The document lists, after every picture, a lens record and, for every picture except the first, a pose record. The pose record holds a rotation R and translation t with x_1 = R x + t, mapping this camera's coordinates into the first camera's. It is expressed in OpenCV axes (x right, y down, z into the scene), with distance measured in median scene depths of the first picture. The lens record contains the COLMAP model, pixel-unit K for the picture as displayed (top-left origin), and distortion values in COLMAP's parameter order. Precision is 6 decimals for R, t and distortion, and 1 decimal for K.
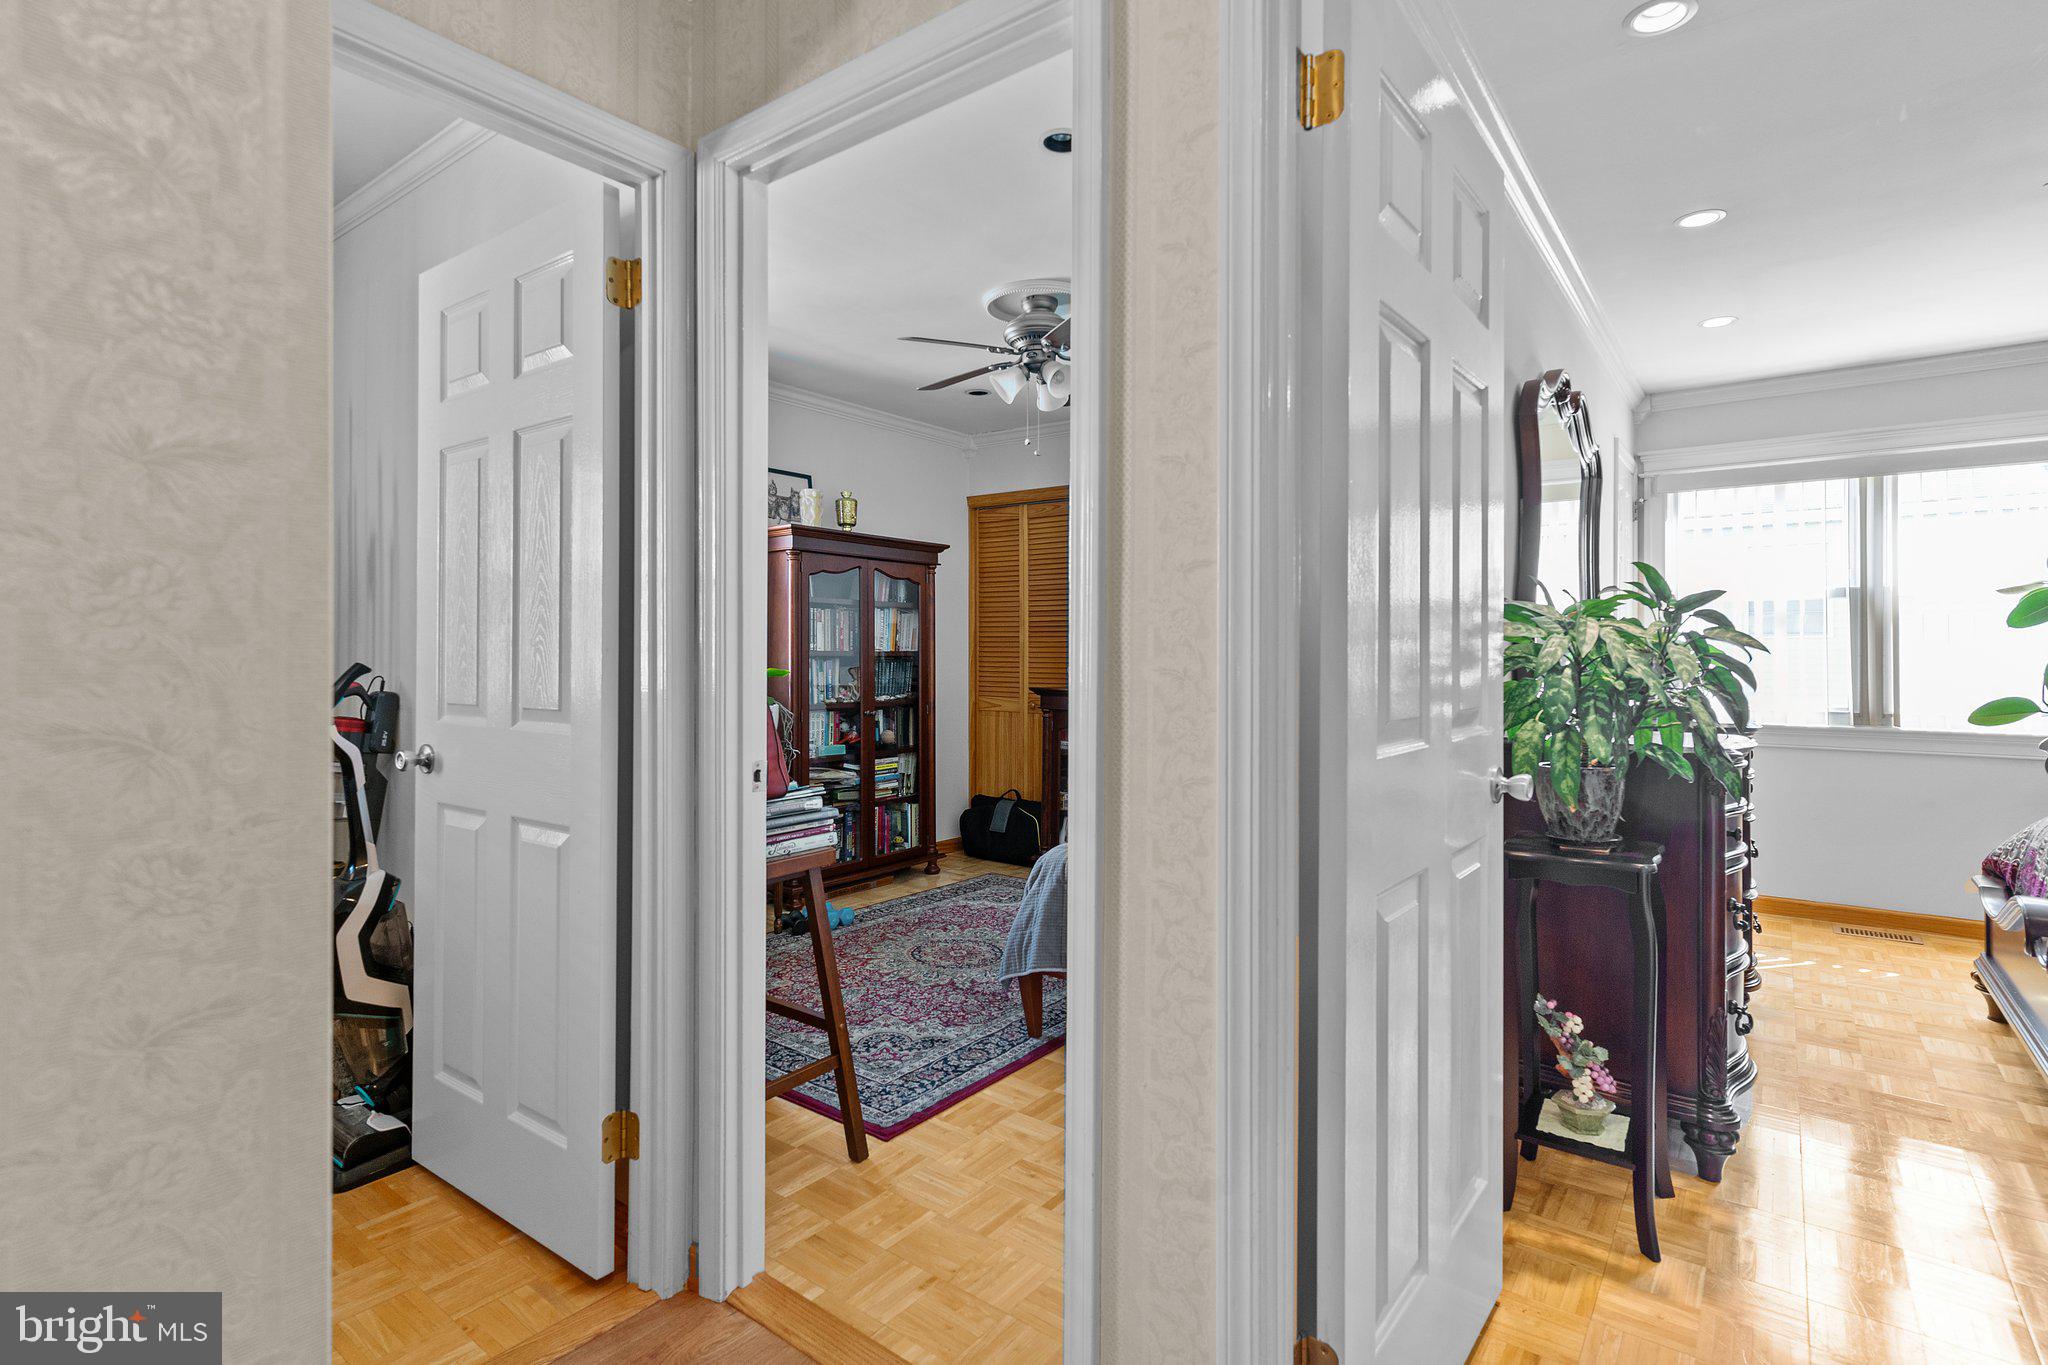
lens RADIAL K [[976.1, 0, 1028.4], [0, 976.1, 663.8], [0, 0, 1]] dist [0.001007, 0.000472]
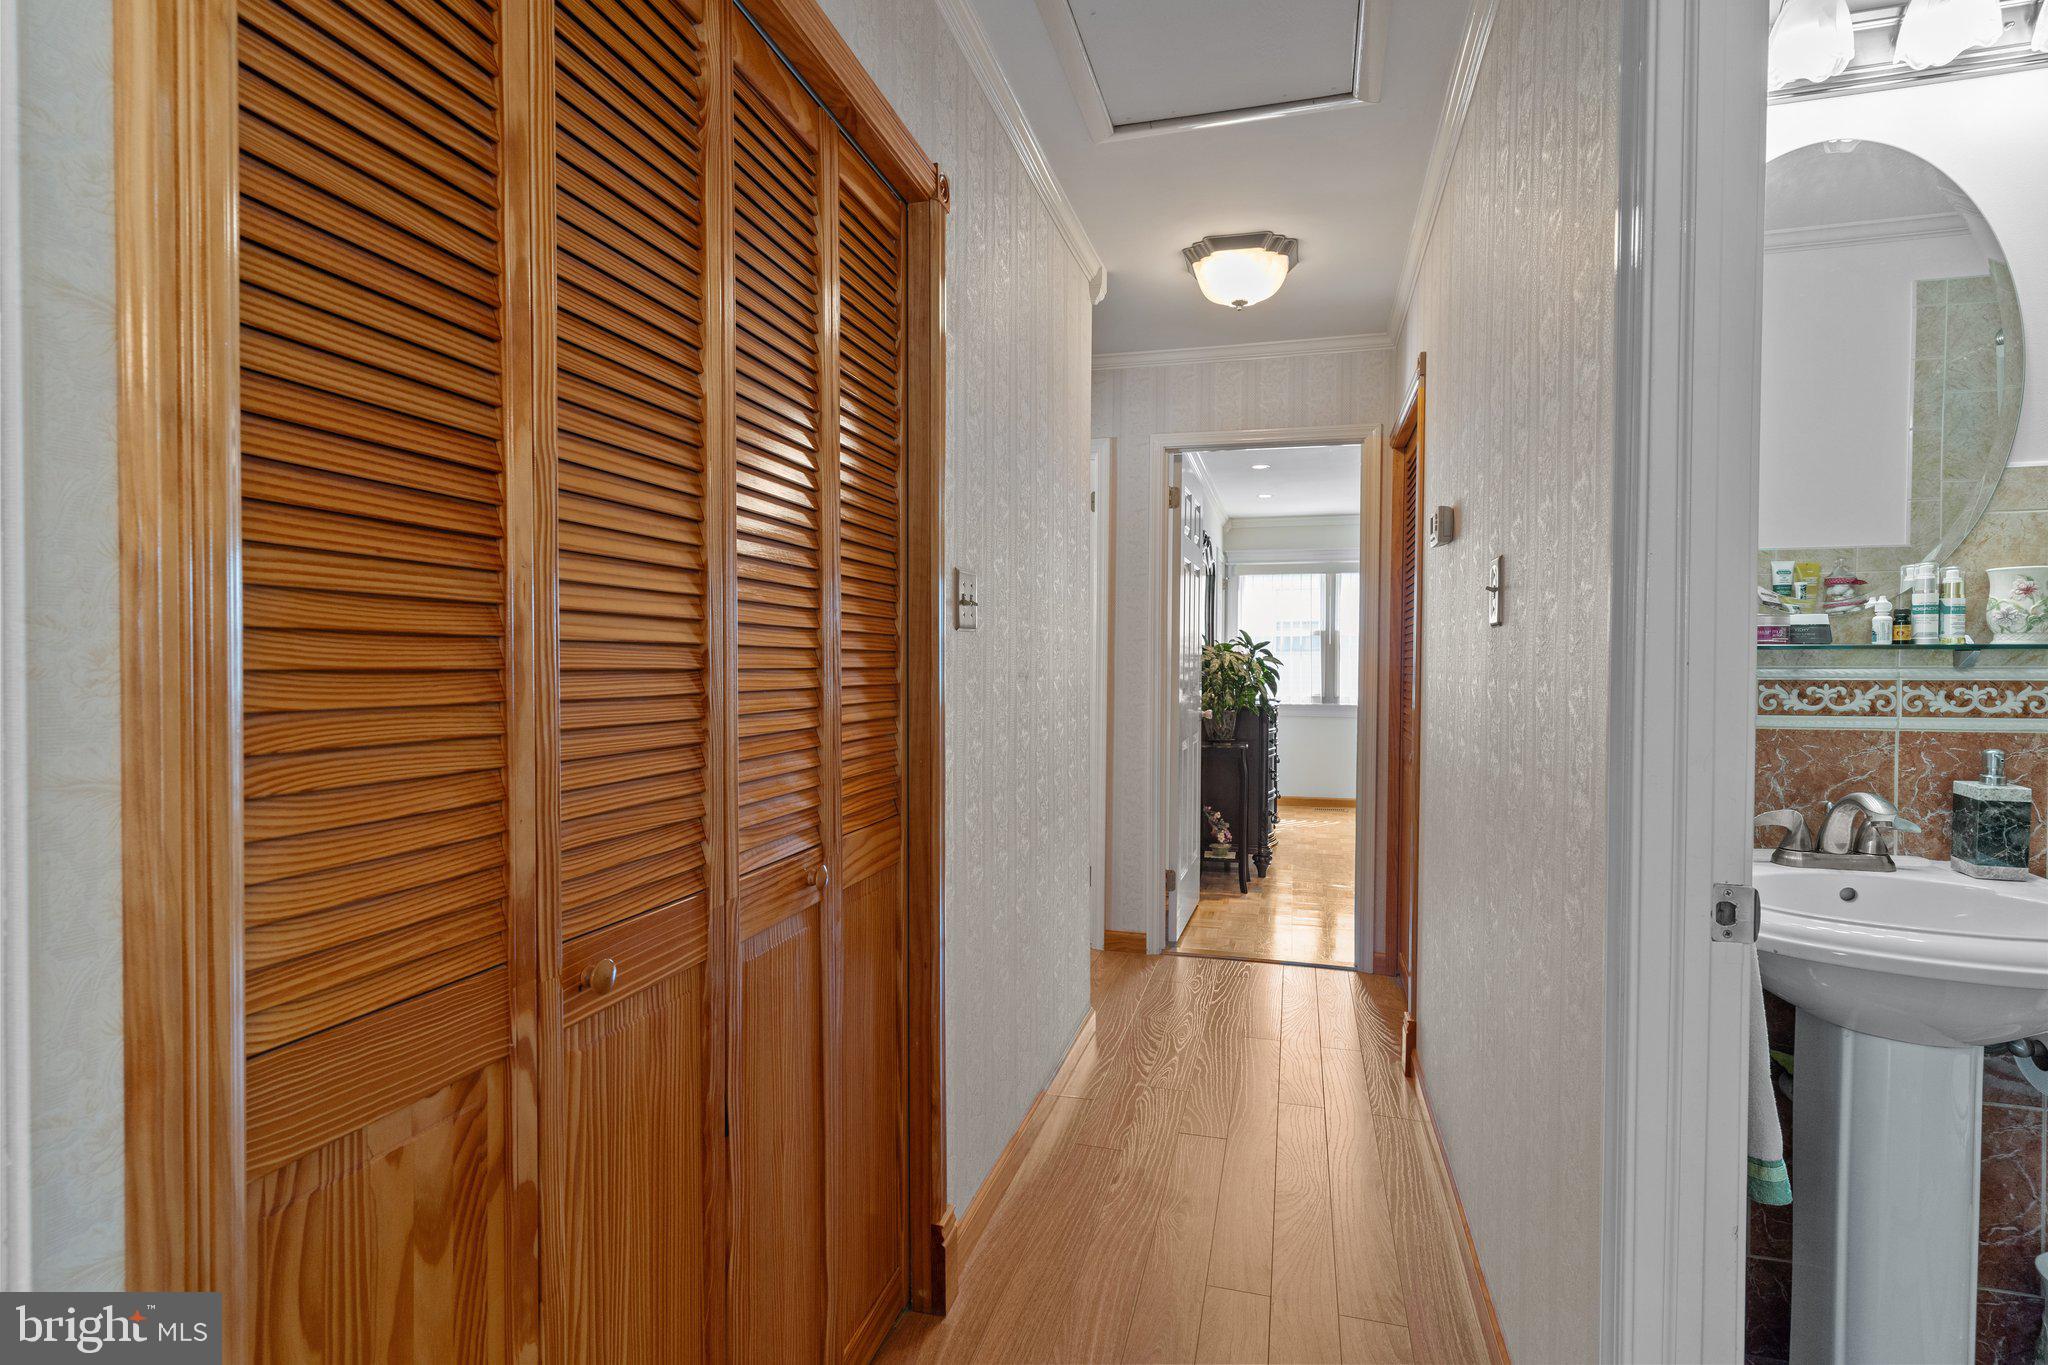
lens RADIAL K [[976.1, 0, 1021.2], [0, 976.1, 687.6], [0, 0, 1]] dist [0.001007, 0.000472]
pose [[0.928267, -0.001735, 0.371910, -0.845850], [-0.004909, 0.999845, 0.016916, 0.005551], [-0.371881, -0.017529, 0.928115, -1.137697]]
